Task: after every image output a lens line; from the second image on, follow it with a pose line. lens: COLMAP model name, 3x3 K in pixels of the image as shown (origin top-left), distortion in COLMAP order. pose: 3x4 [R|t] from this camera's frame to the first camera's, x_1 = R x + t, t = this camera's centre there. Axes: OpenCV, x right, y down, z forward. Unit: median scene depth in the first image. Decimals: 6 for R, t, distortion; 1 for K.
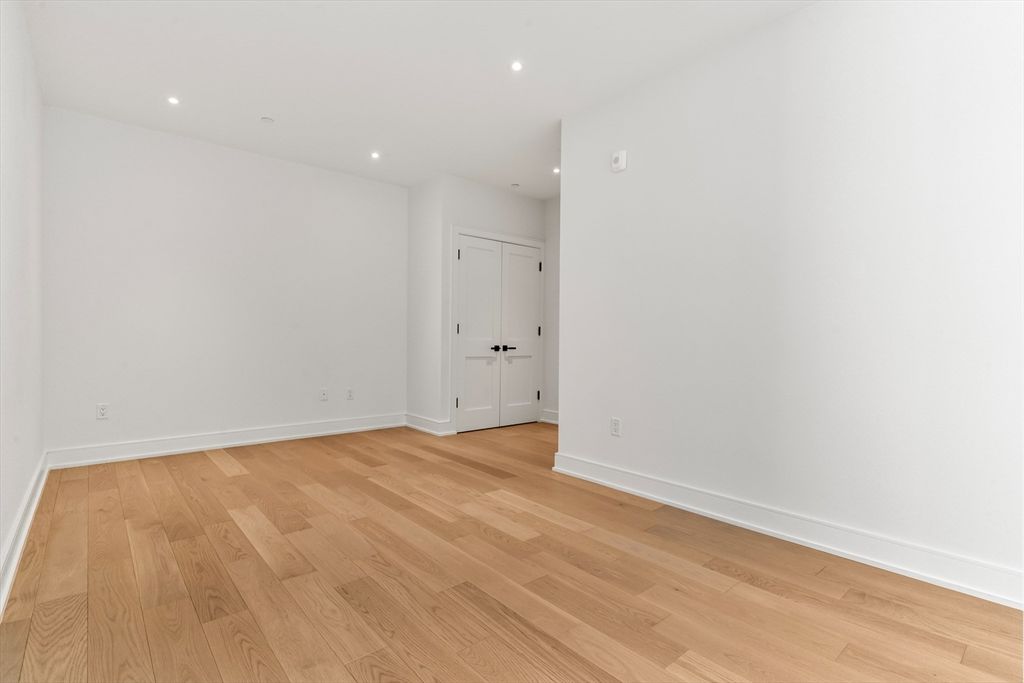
lens RADIAL K [[494.4, 0, 511.9], [0, 494.4, 339.5], [0, 0, 1]] dist [0.009816, -0.000698]
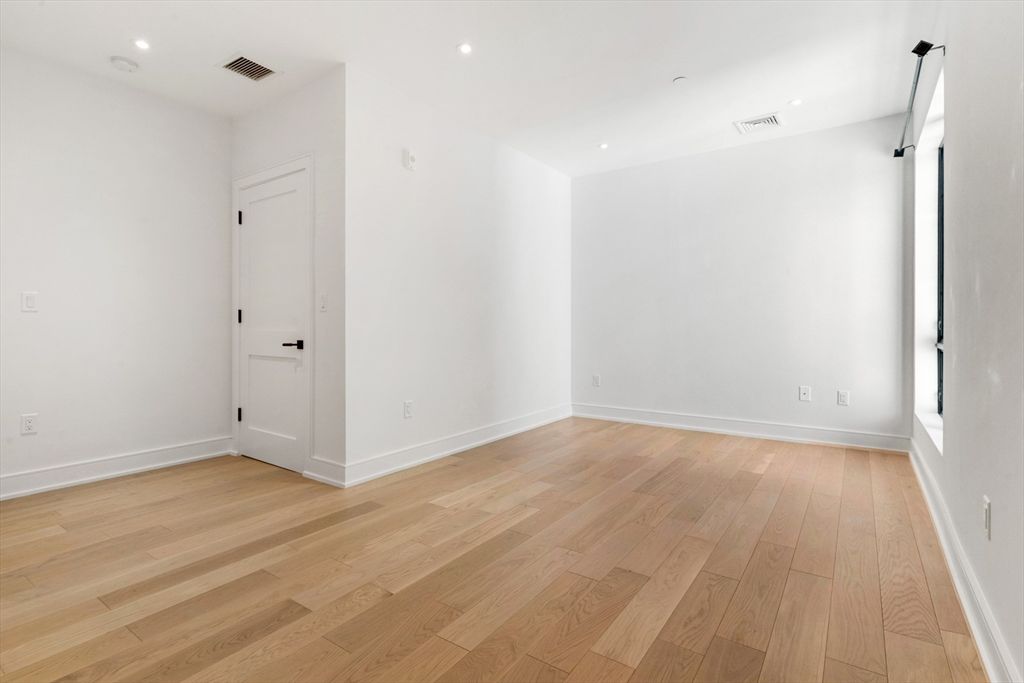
lens RADIAL K [[494.4, 0, 511.5], [0, 494.4, 335.4], [0, 0, 1]] dist [0.009816, -0.000698]
pose [[-0.252992, -0.024929, 0.967147, -1.035525], [0.002639, 0.999646, 0.026457, -0.011732], [-0.967465, 0.009246, -0.252837, 1.259954]]
